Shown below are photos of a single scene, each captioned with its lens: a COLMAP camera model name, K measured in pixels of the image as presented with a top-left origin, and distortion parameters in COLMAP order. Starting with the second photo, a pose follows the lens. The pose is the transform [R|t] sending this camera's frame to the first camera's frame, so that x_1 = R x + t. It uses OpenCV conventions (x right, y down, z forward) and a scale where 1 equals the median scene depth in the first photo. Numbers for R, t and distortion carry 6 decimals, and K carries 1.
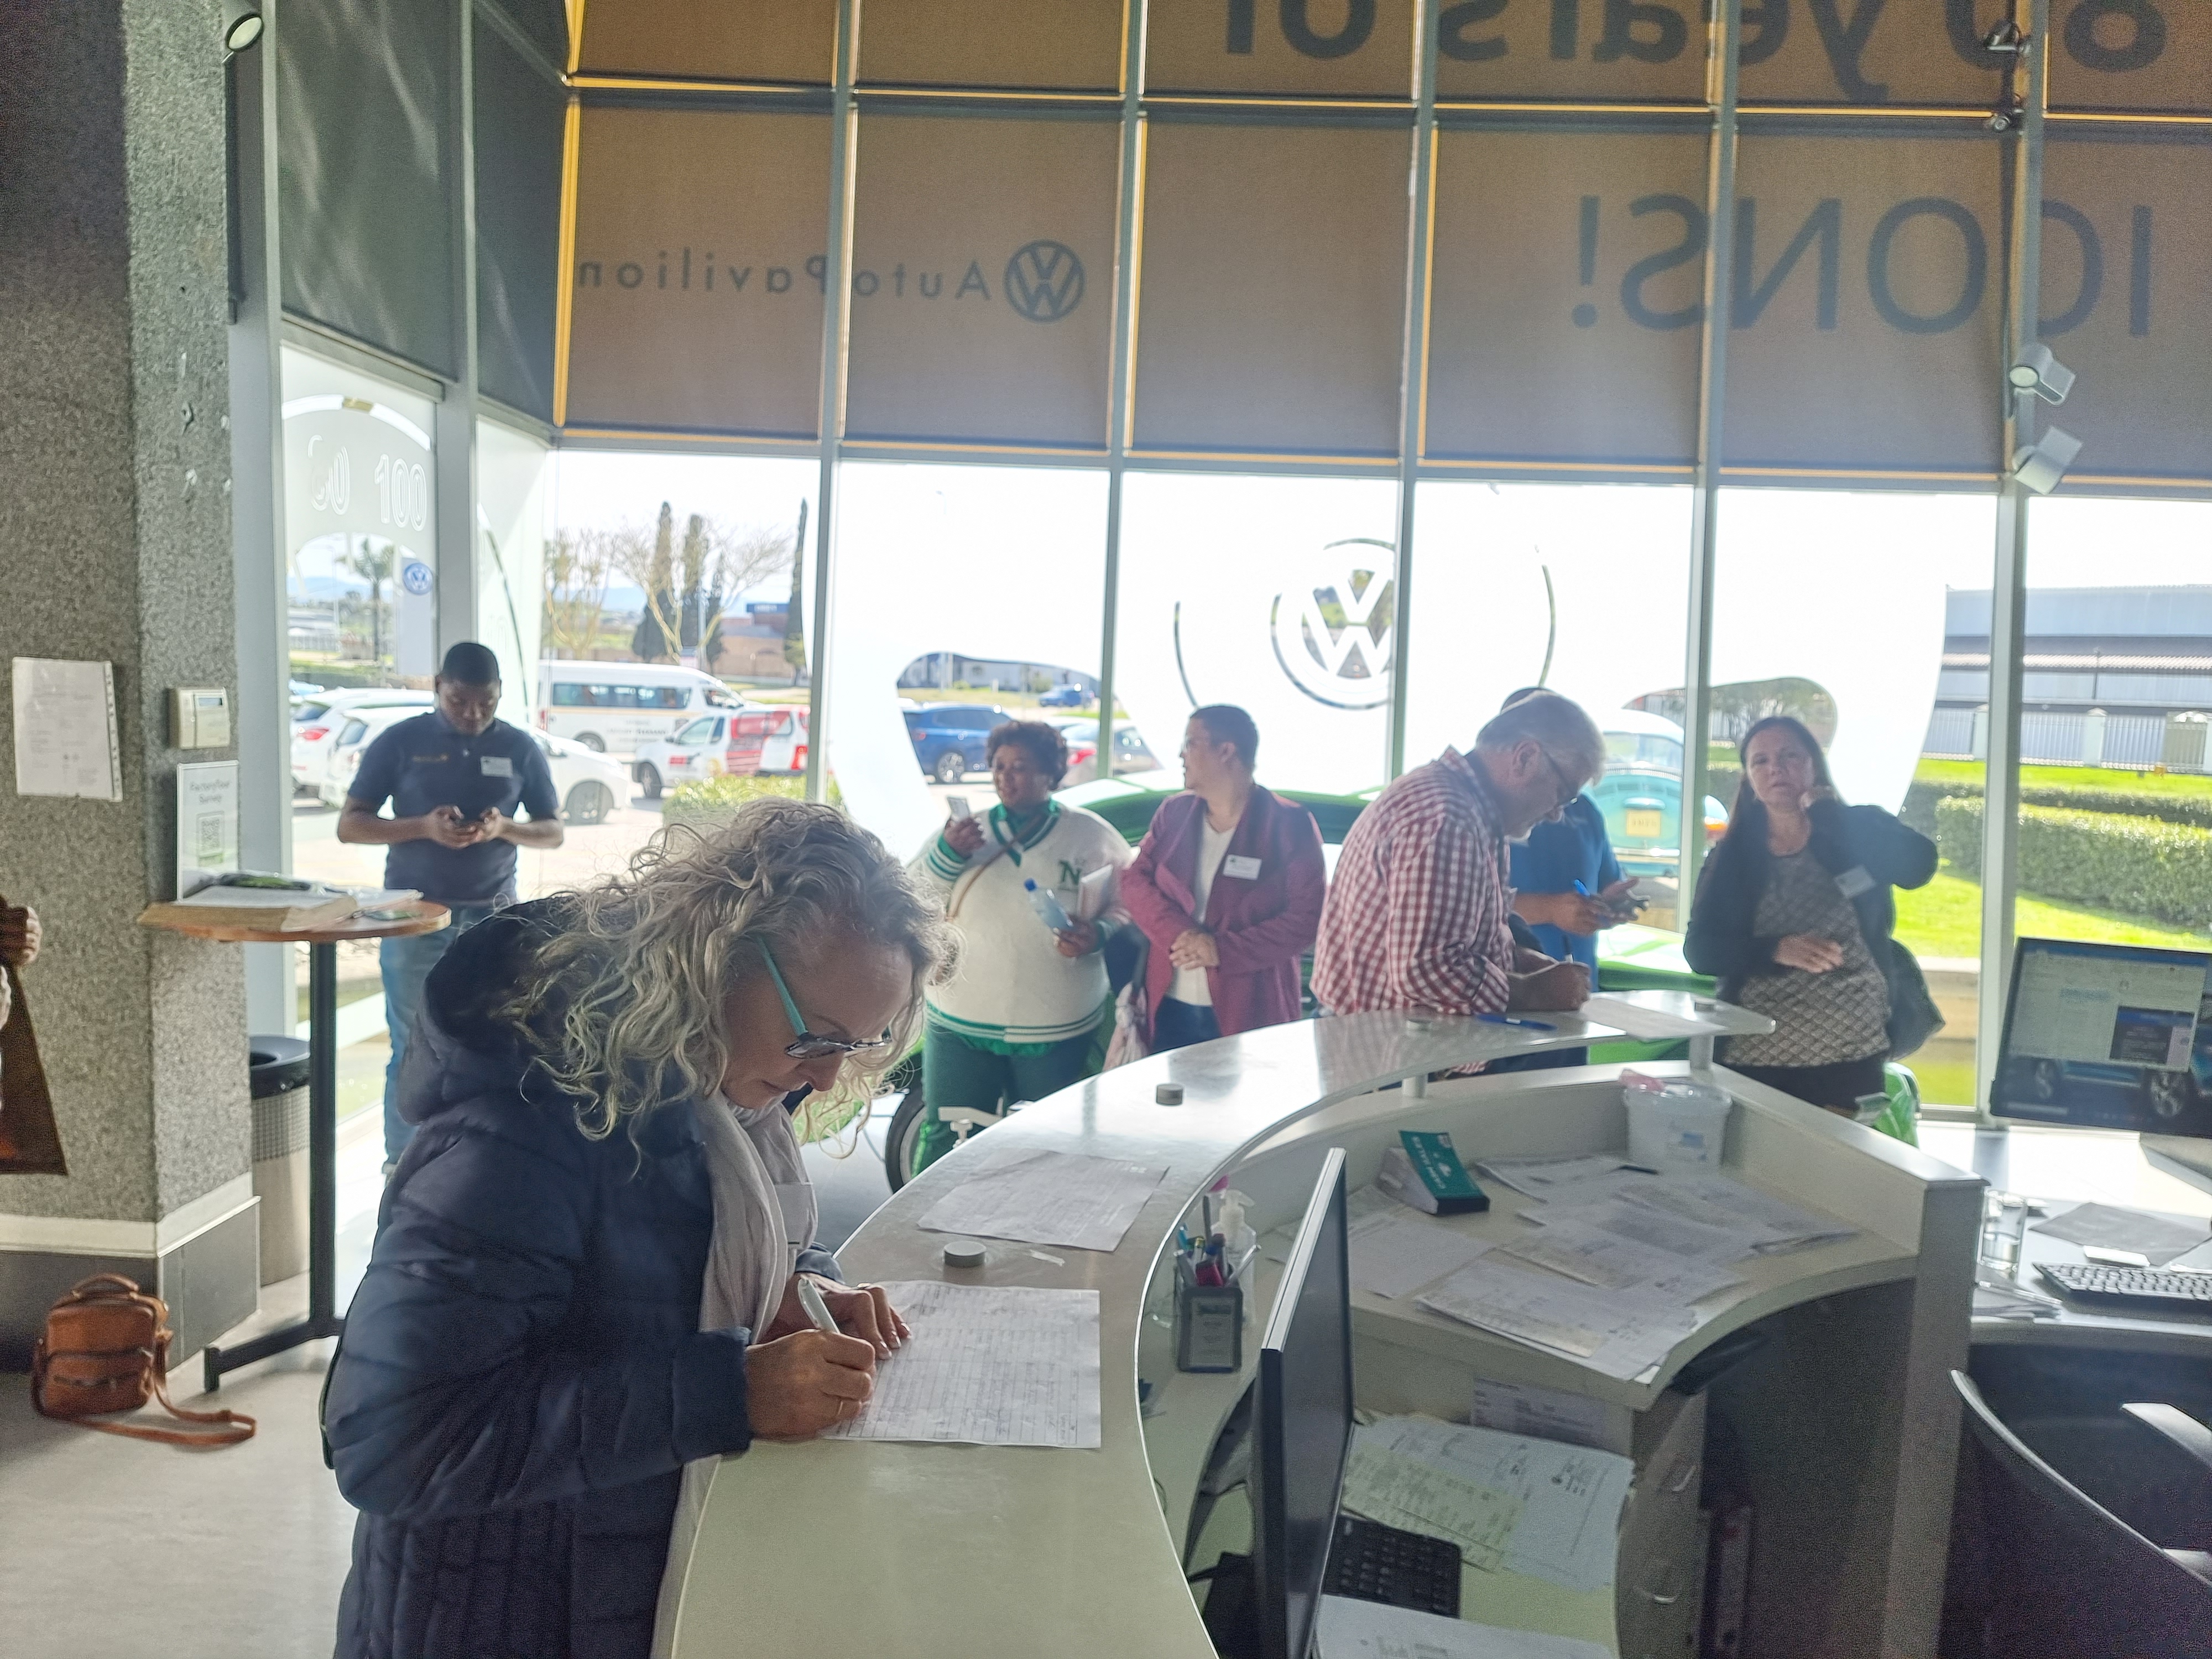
lens RADIAL K [[1568.1, 0, 1108.4], [0, 1568.1, 832.1], [0, 0, 1]] dist [0.068121, -0.026732]
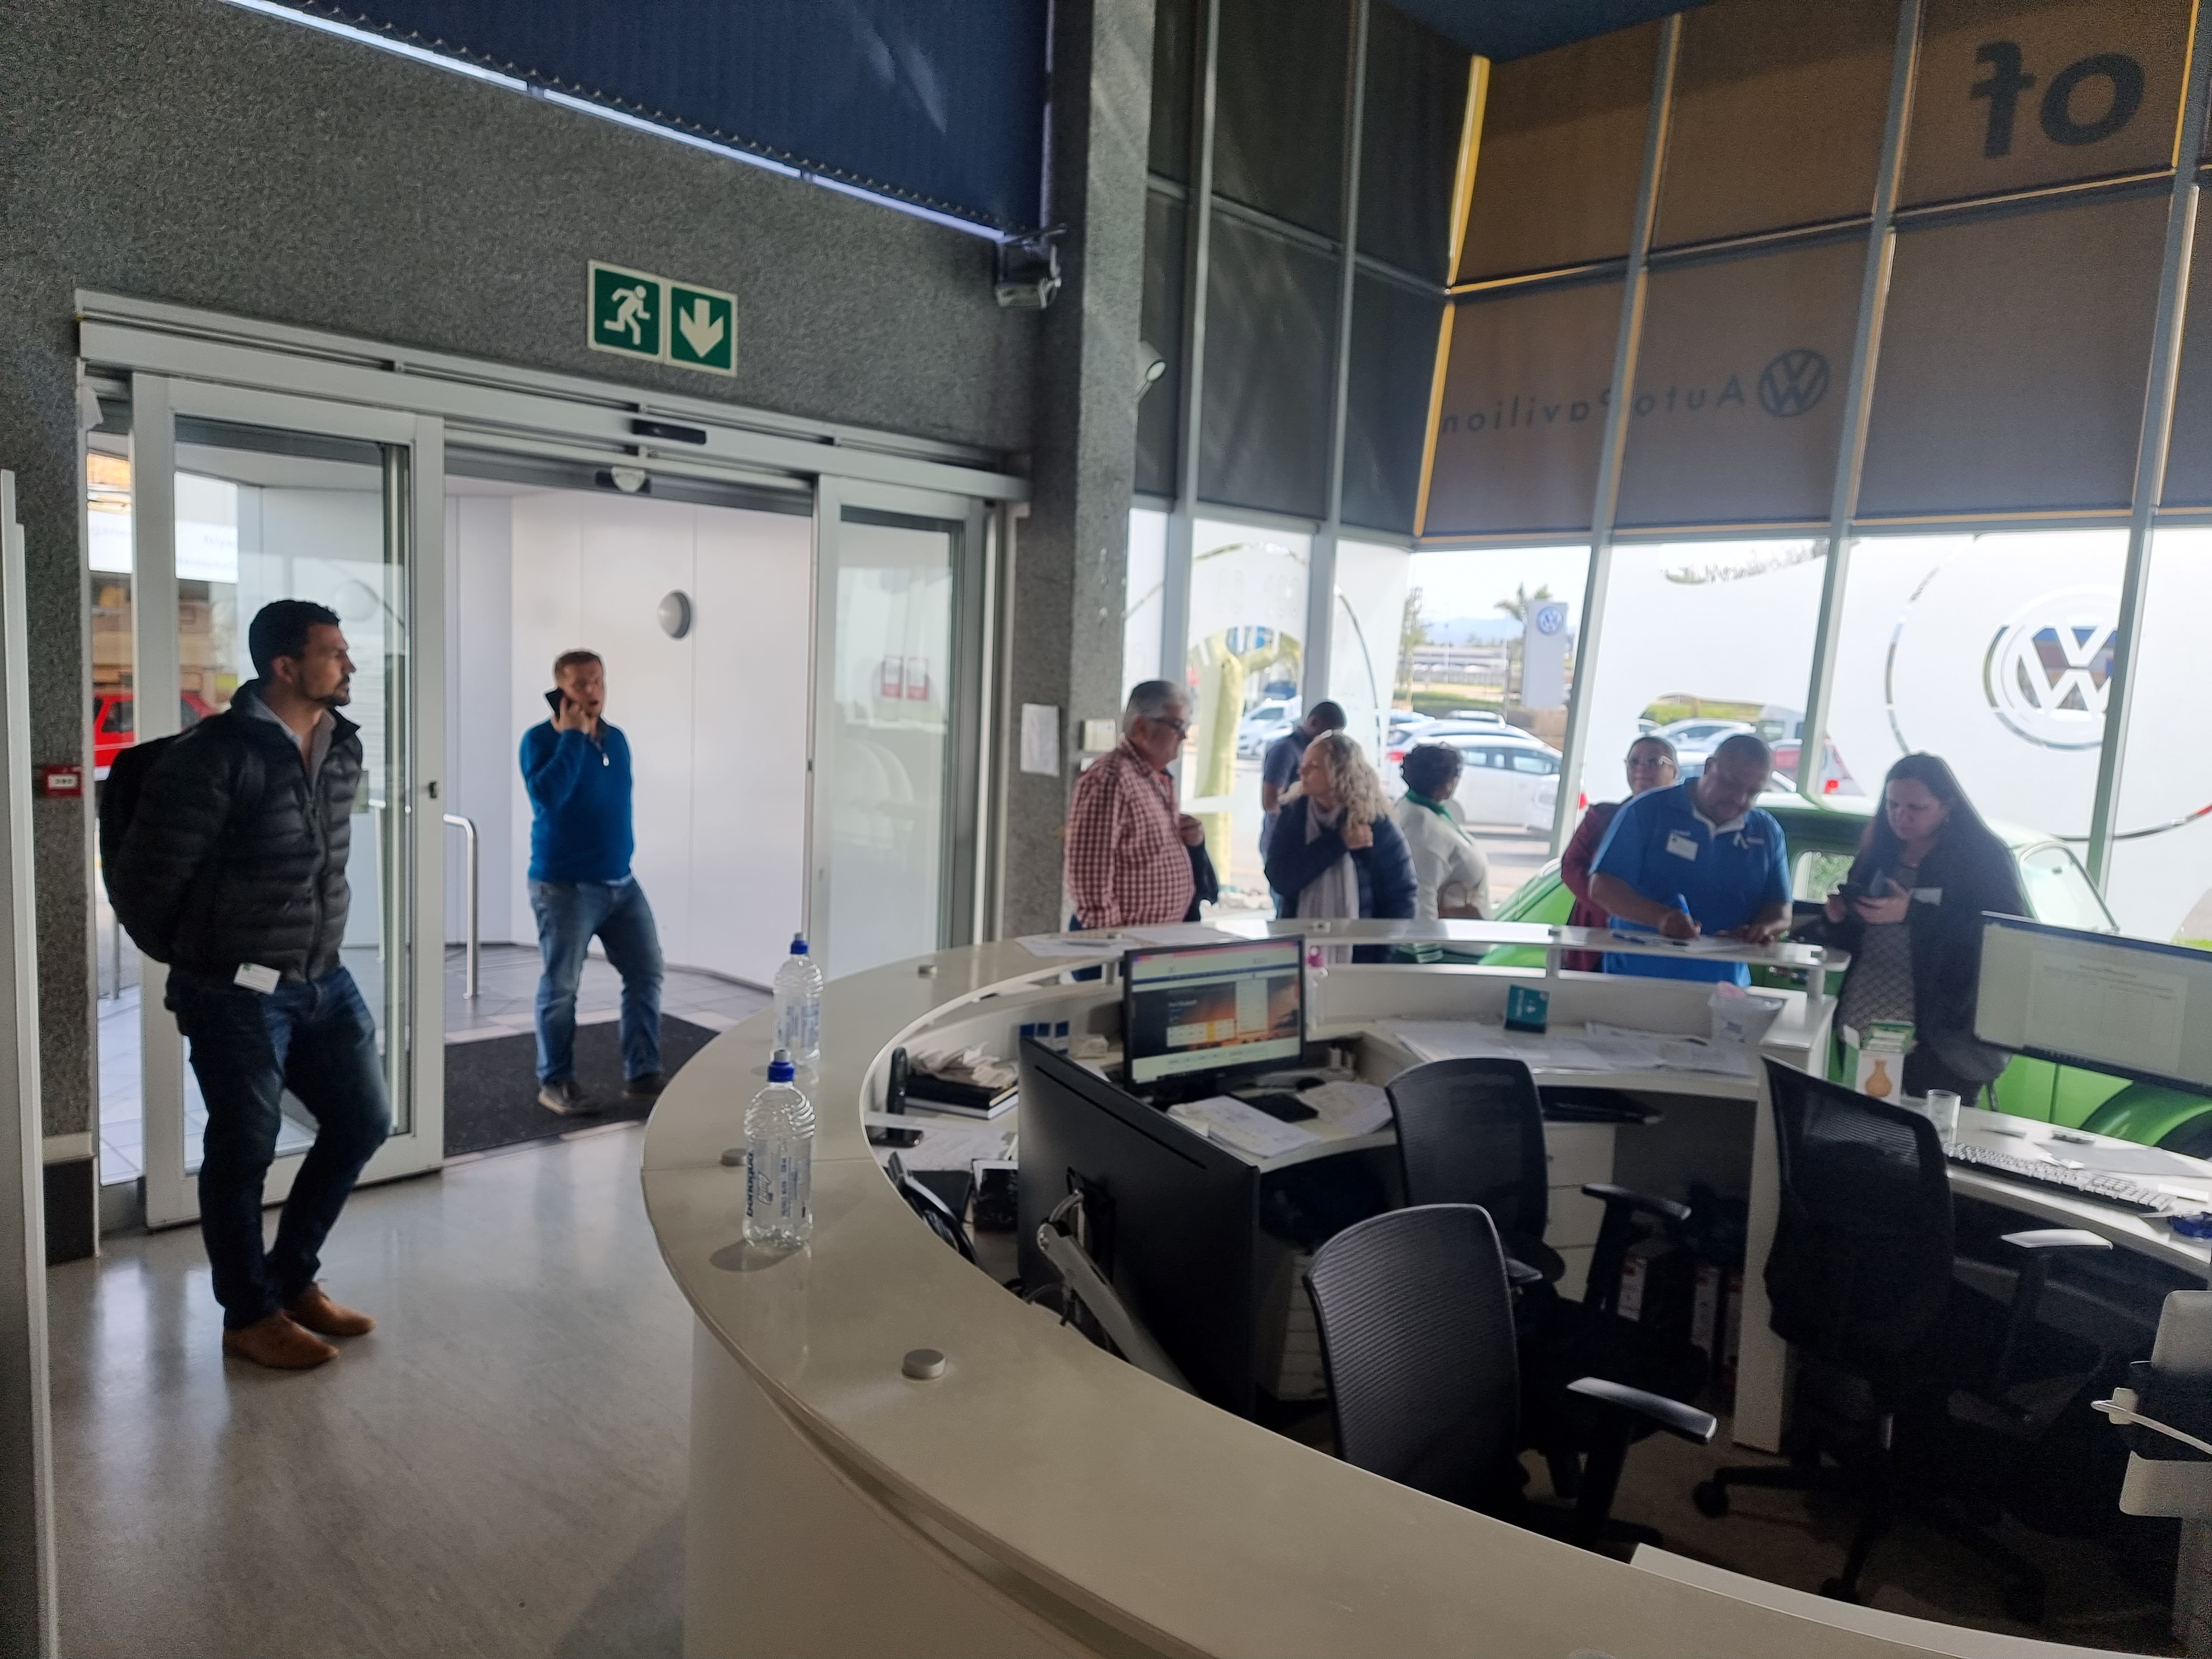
lens RADIAL K [[1568.1, 0, 1102.7], [0, 1568.1, 831.6], [0, 0, 1]] dist [0.068121, -0.026732]
pose [[0.755550, 0.059164, -0.652414, 0.370677], [-0.071843, 0.997390, 0.007248, 0.016333], [0.651140, 0.041395, 0.757828, -0.233654]]
